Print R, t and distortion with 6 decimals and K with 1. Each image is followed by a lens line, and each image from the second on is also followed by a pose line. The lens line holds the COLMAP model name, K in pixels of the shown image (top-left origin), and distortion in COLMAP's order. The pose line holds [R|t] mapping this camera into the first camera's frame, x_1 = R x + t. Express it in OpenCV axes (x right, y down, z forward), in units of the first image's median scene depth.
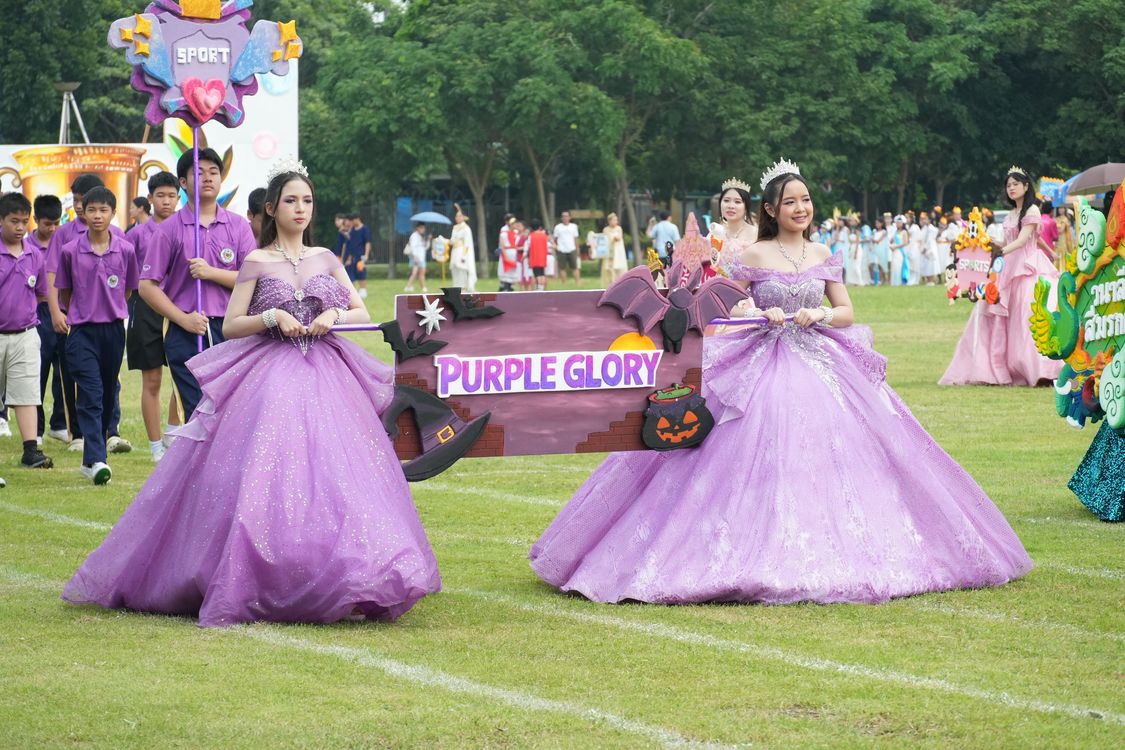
lens RADIAL K [[4643.7, 0, 562.5], [0, 4643.7, 375.0], [0, 0, 1]] dist [0.226475, -9.279930]
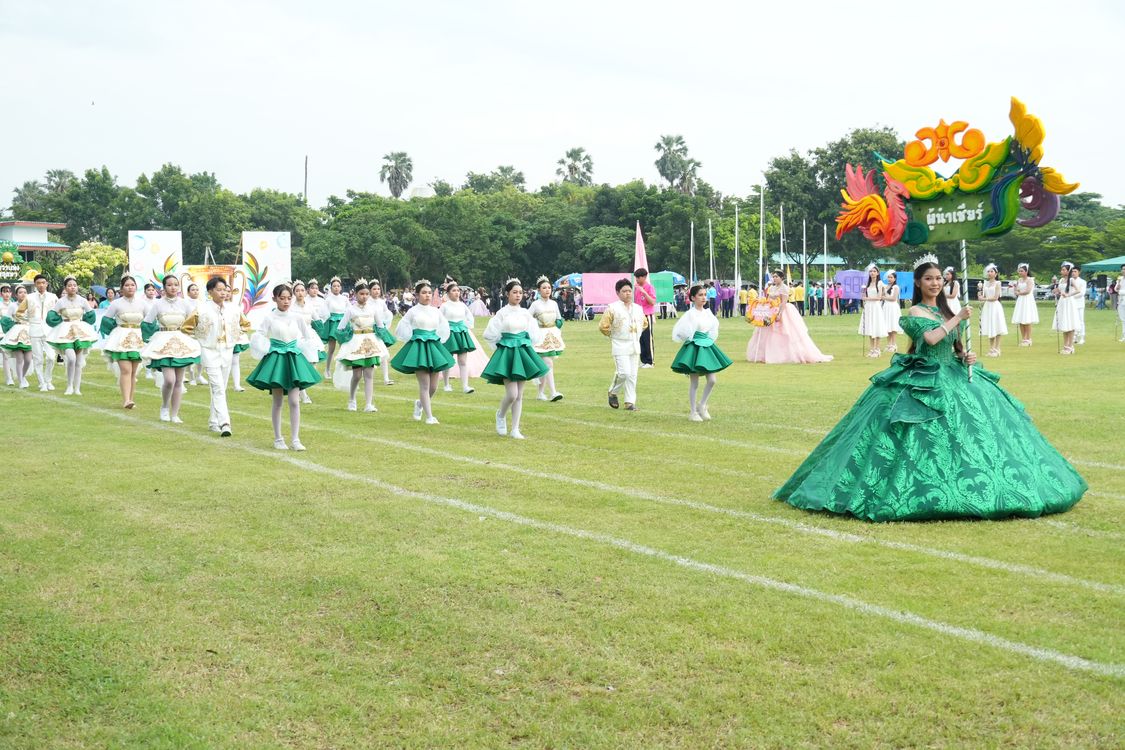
lens RADIAL K [[1564.4, 0, 562.5], [0, 1564.4, 375.0], [0, 0, 1]] dist [0.055122, -0.027525]
pose [[0.994132, -0.005198, 0.108051, 0.002275], [0.003157, 0.999813, 0.019055, -0.000183], [-0.108130, -0.018602, 0.993963, 0.014757]]
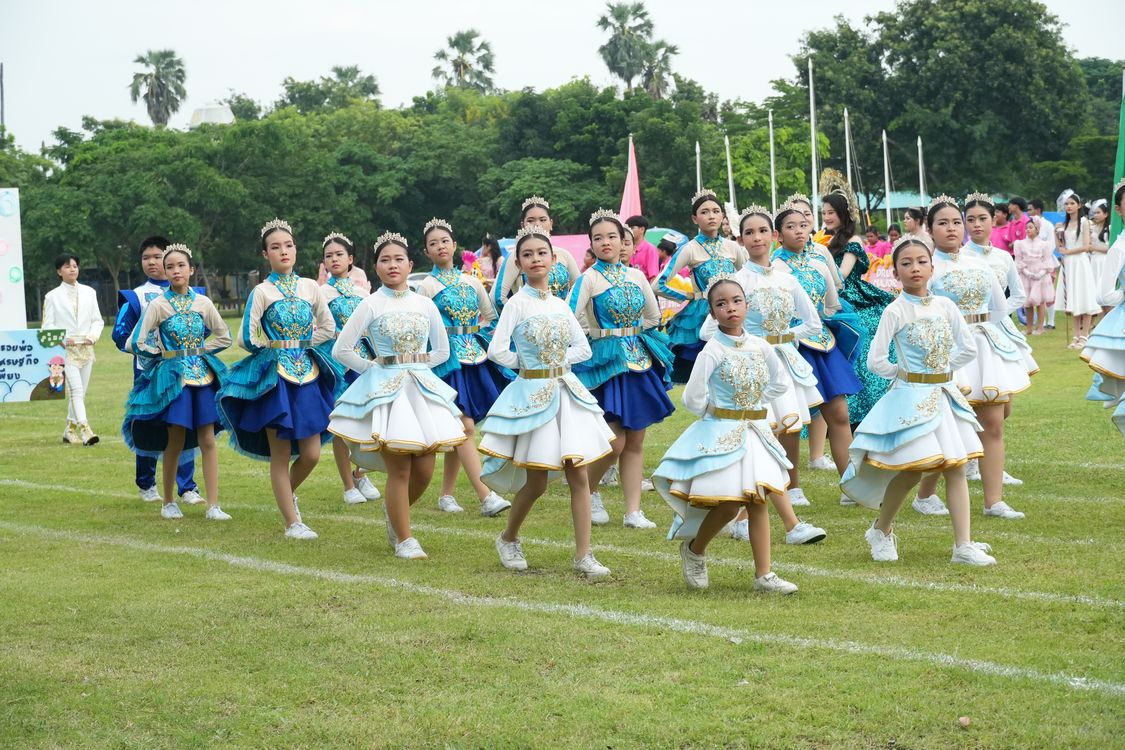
lens RADIAL K [[2655.1, 0, 562.5], [0, 2655.1, 375.0], [0, 0, 1]] dist [0.090654, -0.248047]
pose [[0.986951, -0.050294, 0.152966, -0.007488], [0.050151, 0.998730, 0.004798, 0.000736], [-0.153013, 0.002936, 0.988220, 0.019098]]
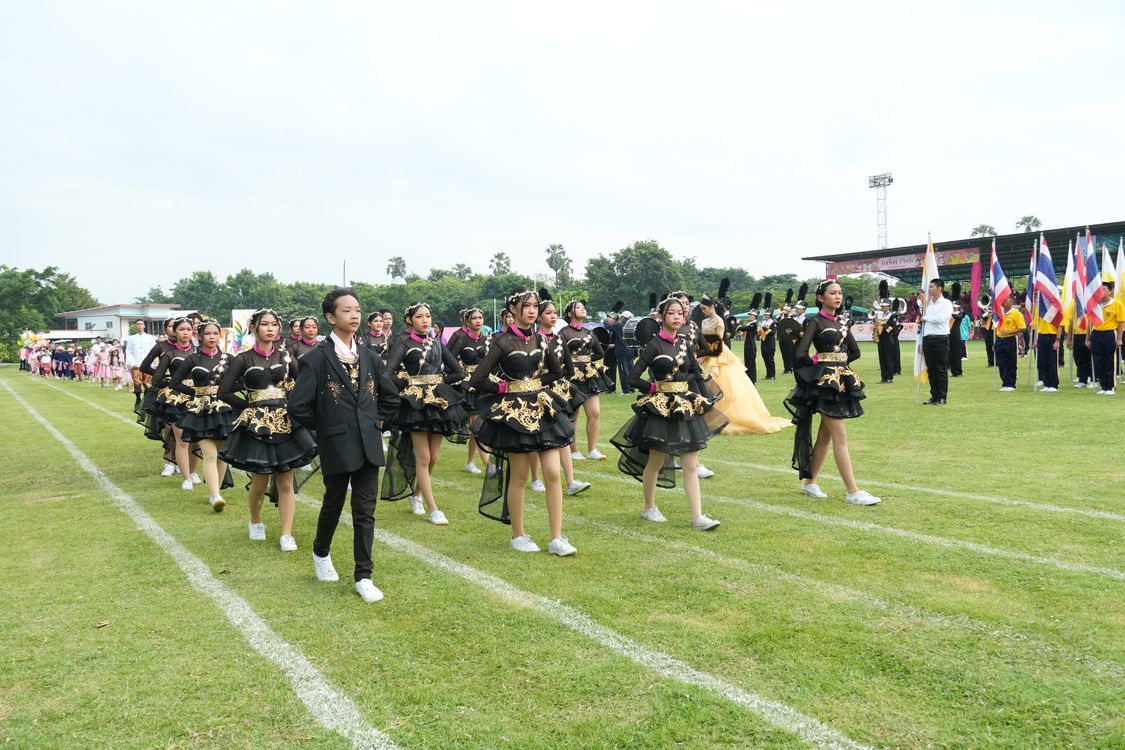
lens RADIAL K [[952.7, 0, 562.5], [0, 952.7, 375.0], [0, 0, 1]] dist [0.000026, 0.010550]
pose [[0.990199, -0.026326, 0.137163, 0.070401], [0.025501, 0.999645, 0.007770, 0.002722], [-0.137319, -0.004196, 0.990518, -0.066091]]
